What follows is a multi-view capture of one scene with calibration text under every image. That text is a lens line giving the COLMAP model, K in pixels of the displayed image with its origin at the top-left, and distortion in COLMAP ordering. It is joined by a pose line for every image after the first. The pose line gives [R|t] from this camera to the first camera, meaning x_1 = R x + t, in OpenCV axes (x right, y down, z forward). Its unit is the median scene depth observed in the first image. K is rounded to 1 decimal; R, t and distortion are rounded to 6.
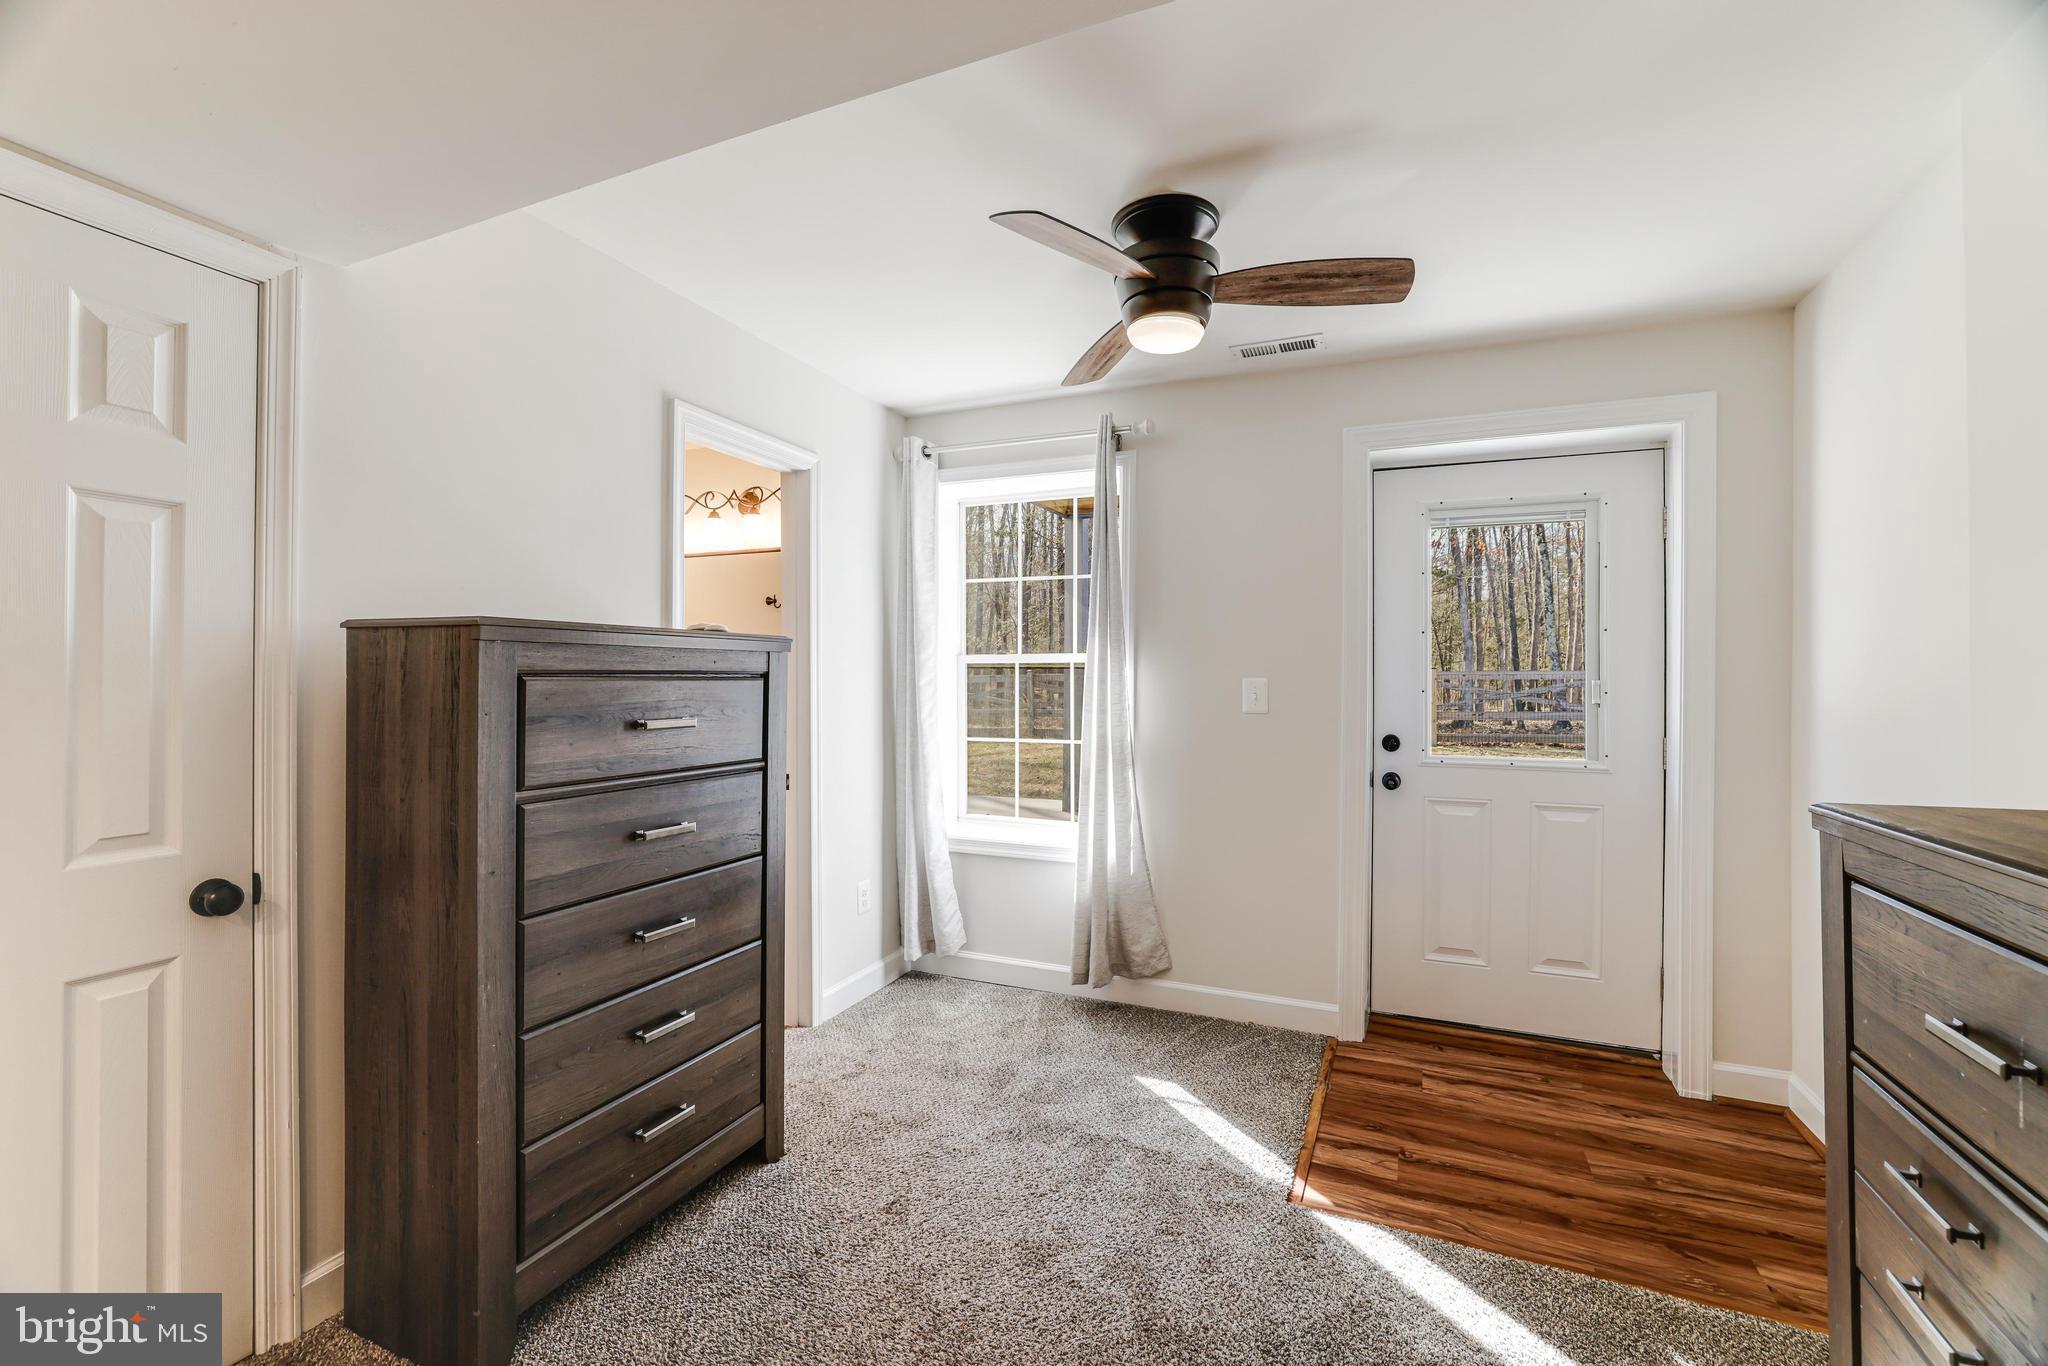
lens RADIAL K [[873.0, 0, 1019.9], [0, 873.0, 689.3], [0, 0, 1]] dist [-0.042175, 0.018694]
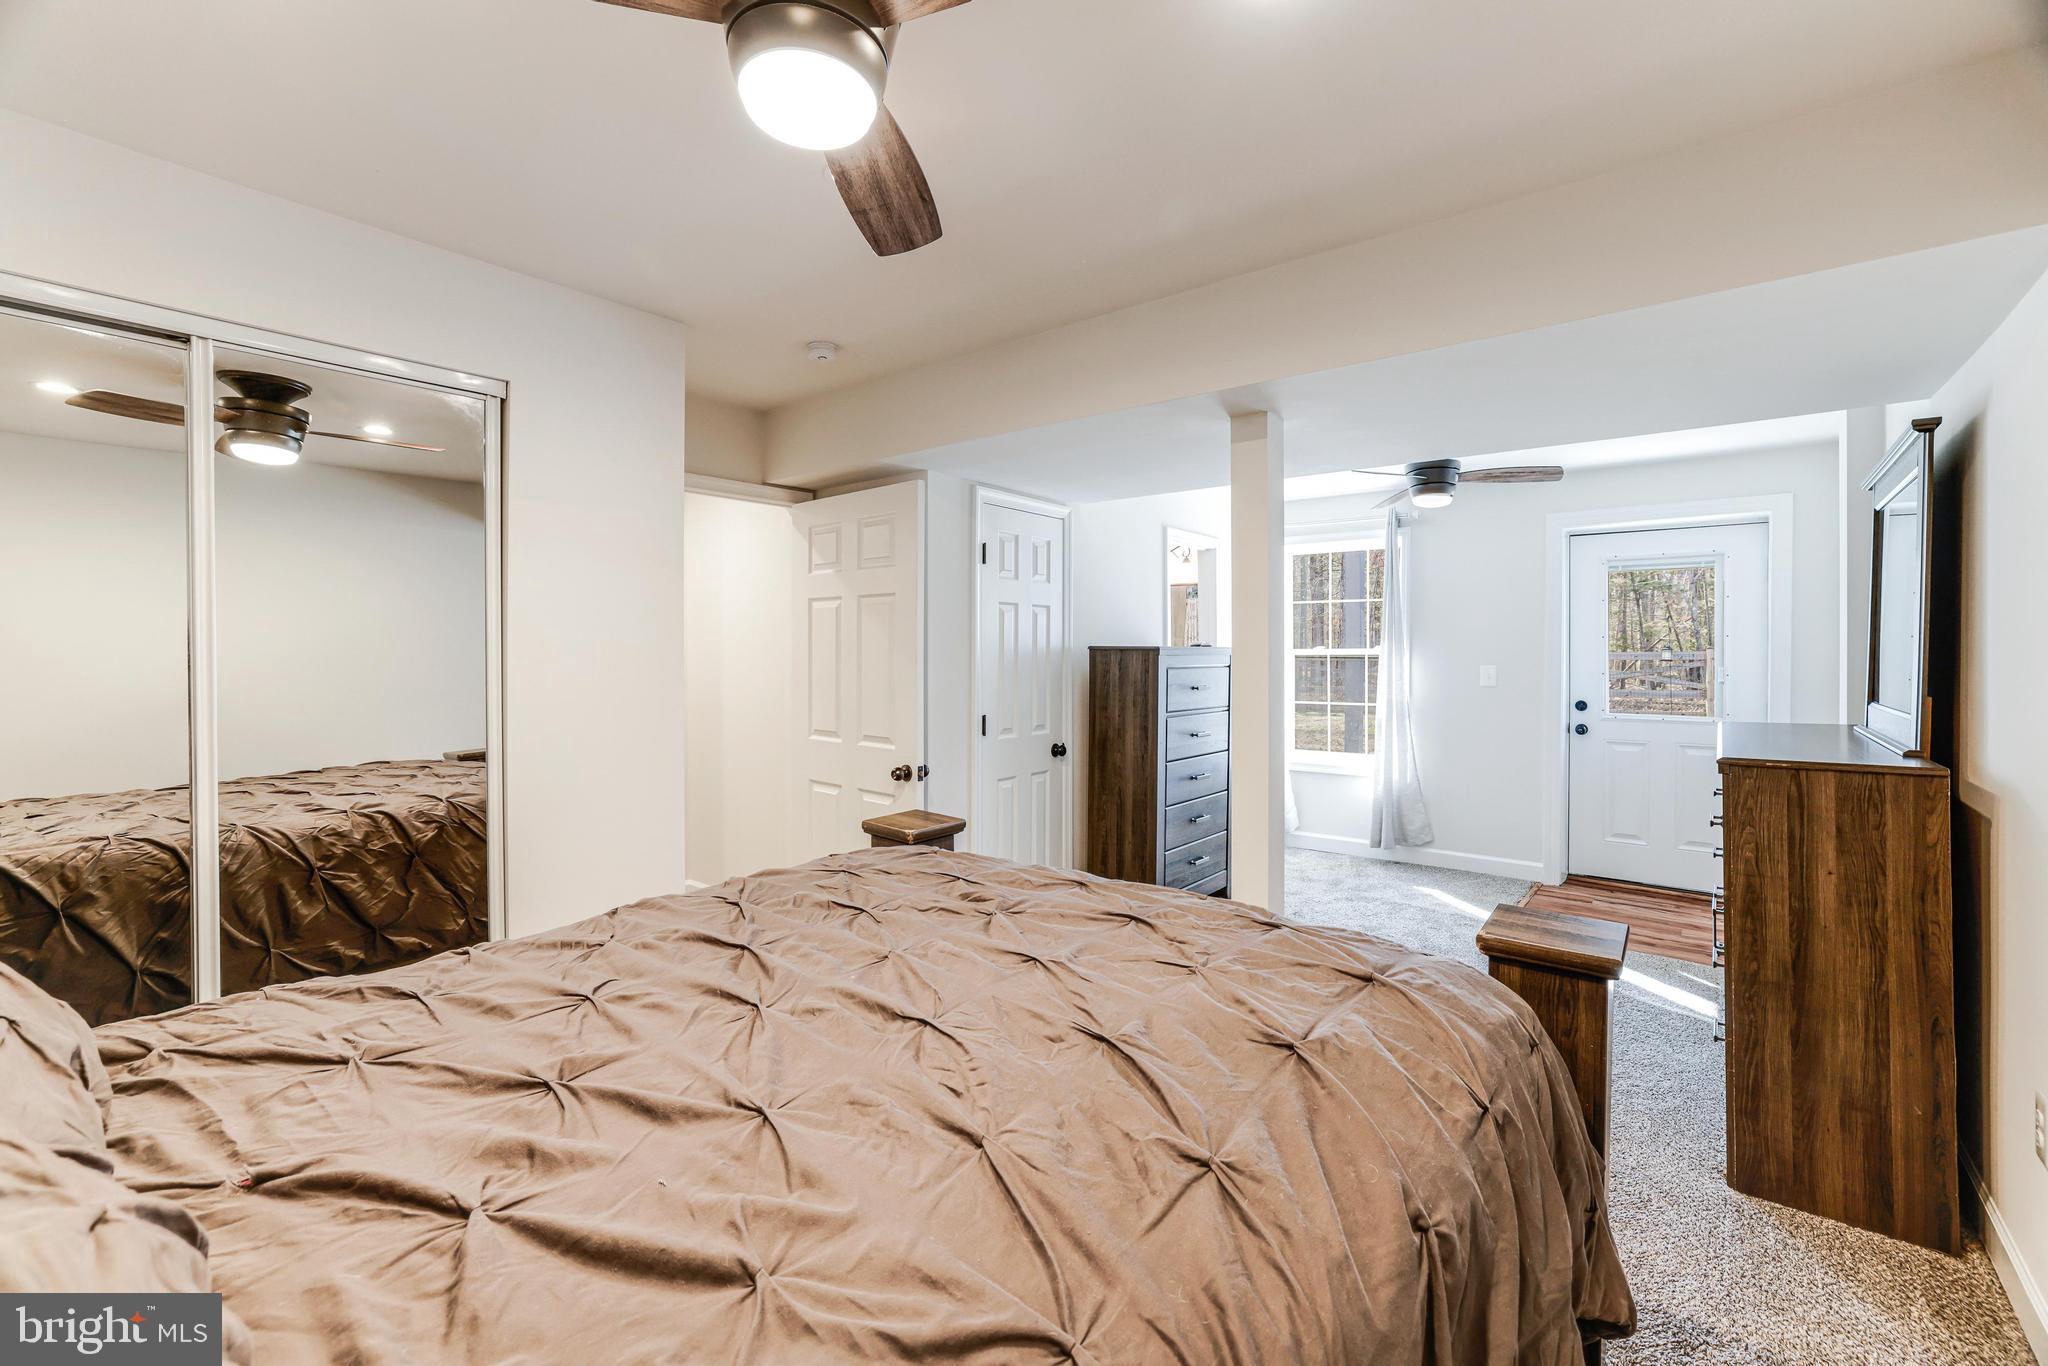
lens RADIAL K [[874.2, 0, 1022.4], [0, 874.2, 663.2], [0, 0, 1]] dist [-0.041436, 0.018343]
pose [[0.964817, 0.000079, -0.262921, -0.162455], [-0.000726, 0.999997, -0.002362, -0.013268], [0.262920, 0.002470, 0.964814, -0.870738]]
